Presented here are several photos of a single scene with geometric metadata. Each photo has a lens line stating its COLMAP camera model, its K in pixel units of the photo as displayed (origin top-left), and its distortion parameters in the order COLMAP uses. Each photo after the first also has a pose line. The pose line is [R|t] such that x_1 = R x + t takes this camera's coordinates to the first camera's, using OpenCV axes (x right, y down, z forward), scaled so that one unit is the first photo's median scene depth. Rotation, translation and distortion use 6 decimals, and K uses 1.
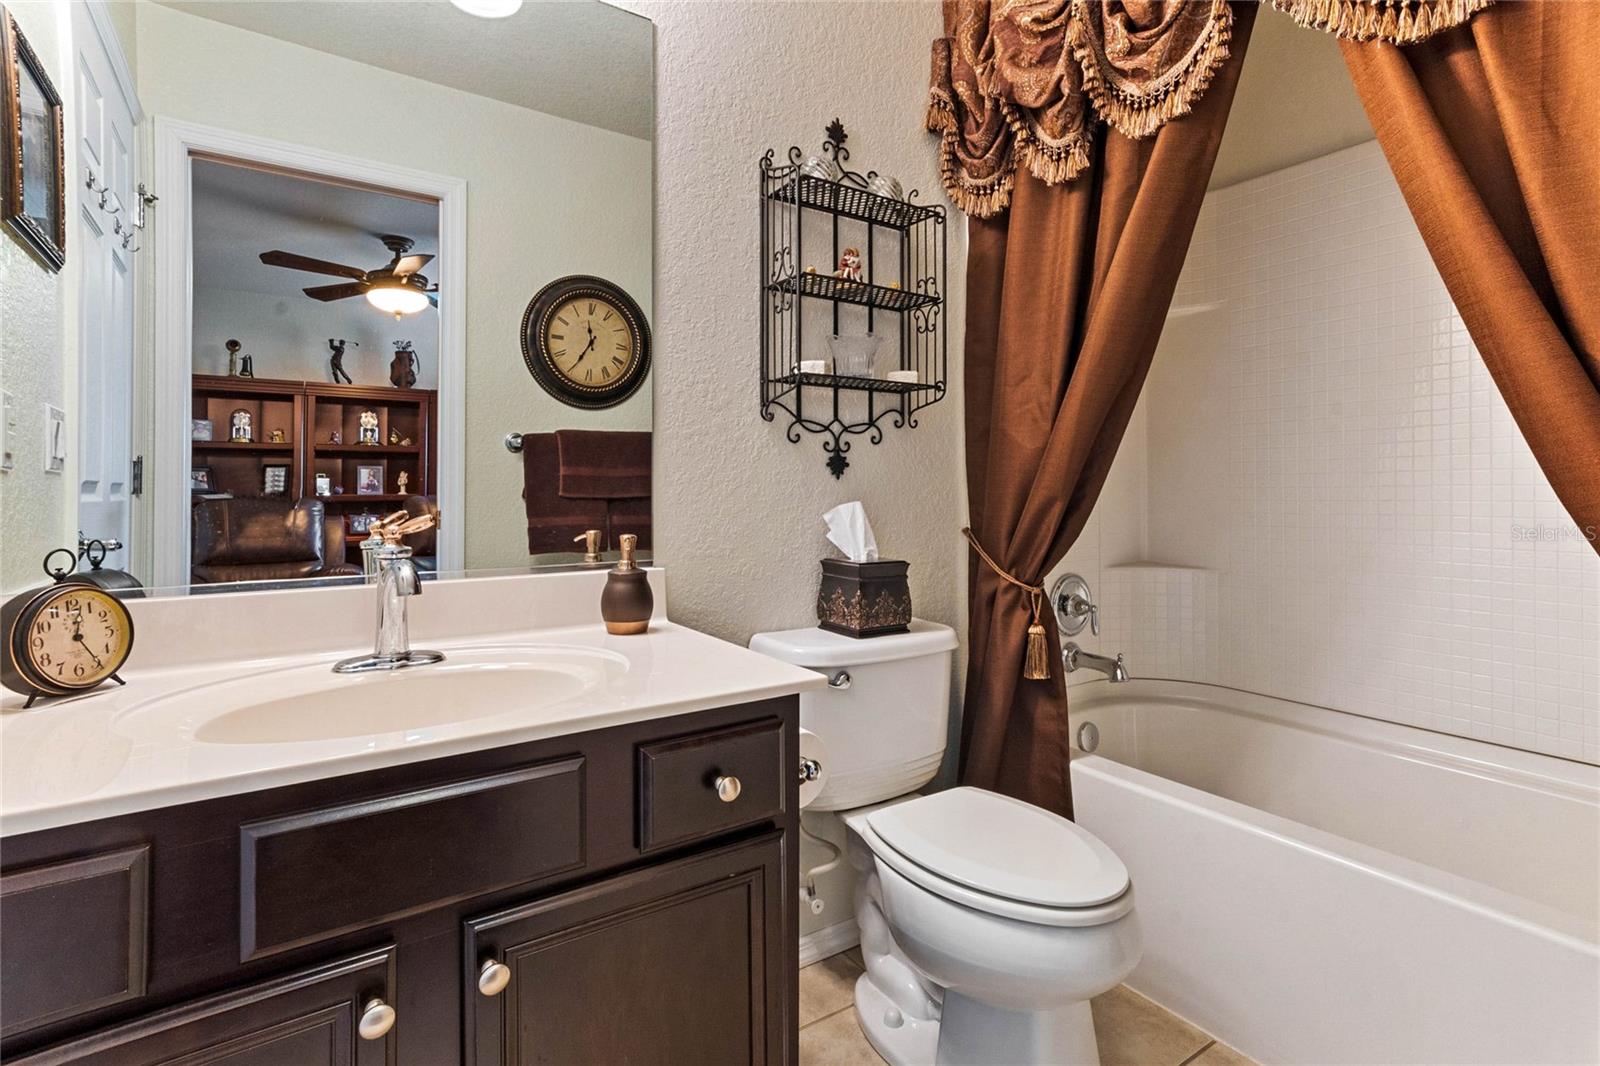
lens RADIAL K [[772.6, 0, 804.9], [0, 772.6, 508.6], [0, 0, 1]] dist [-0.002711, 0.013743]
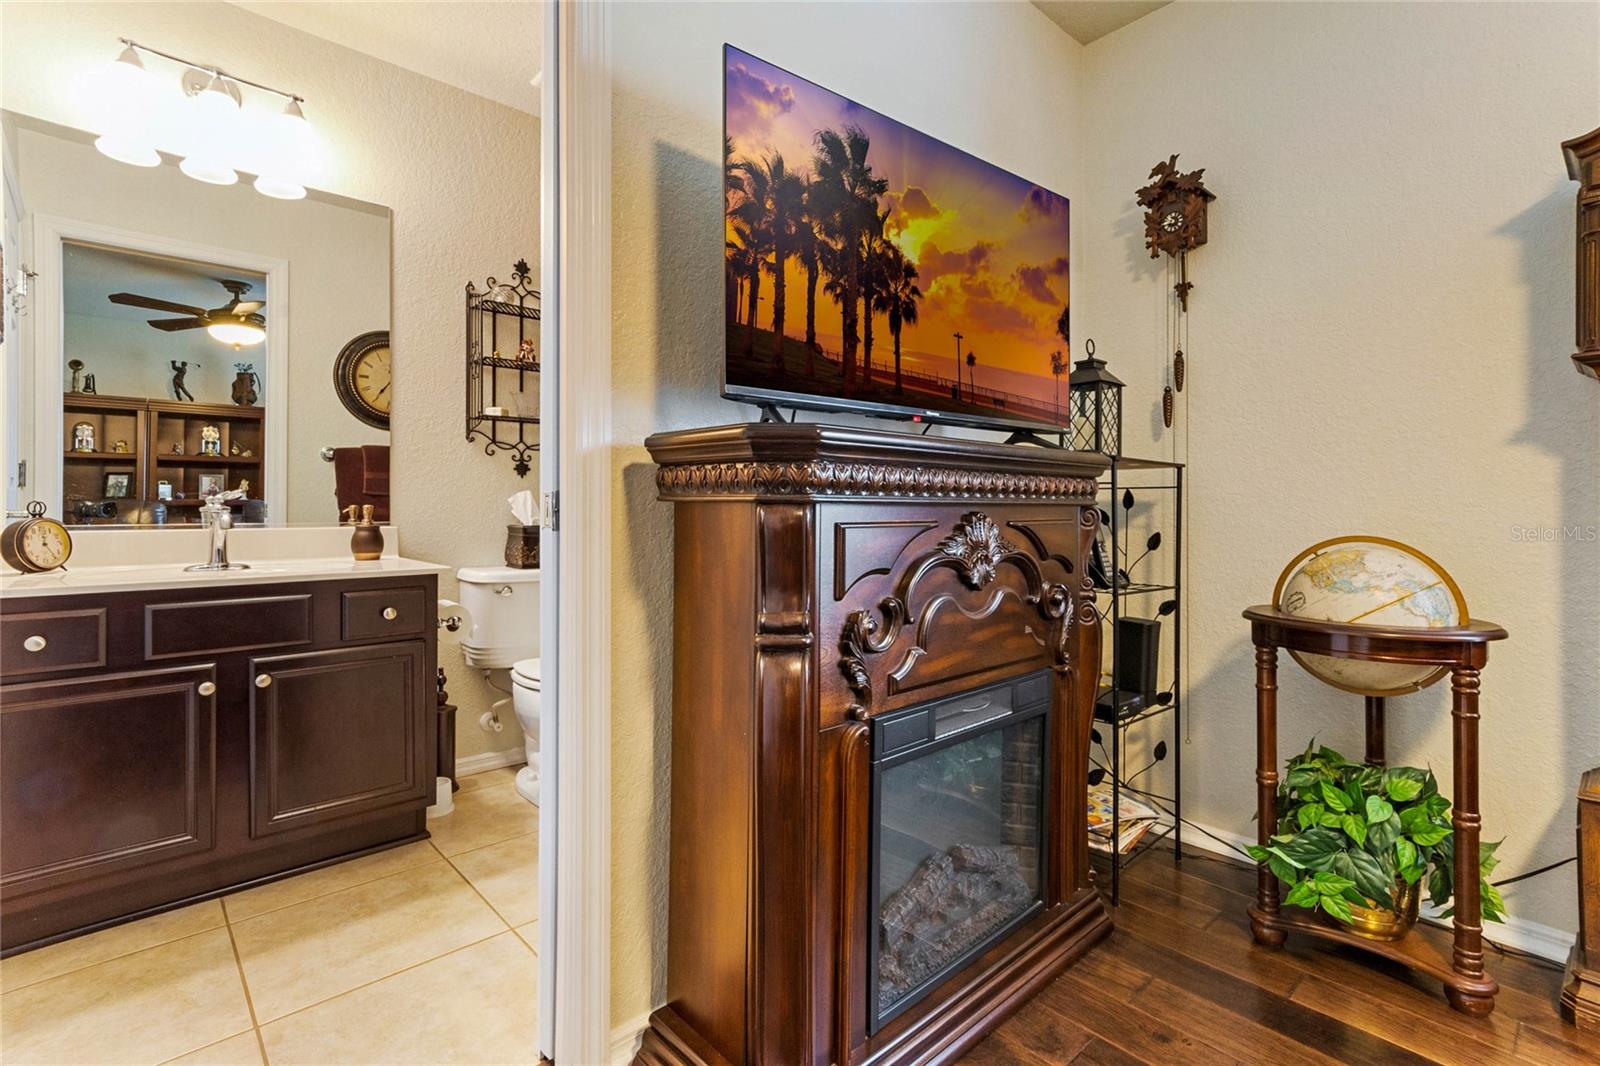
lens RADIAL K [[747.5, 0, 801.9], [0, 747.5, 525.0], [0, 0, 1]] dist [0.002757, -0.000308]
pose [[0.988390, -0.000167, 0.151938, 0.166335], [0.000400, 0.999999, -0.001508, 0.027798], [-0.151937, 0.001551, 0.988389, -0.285030]]
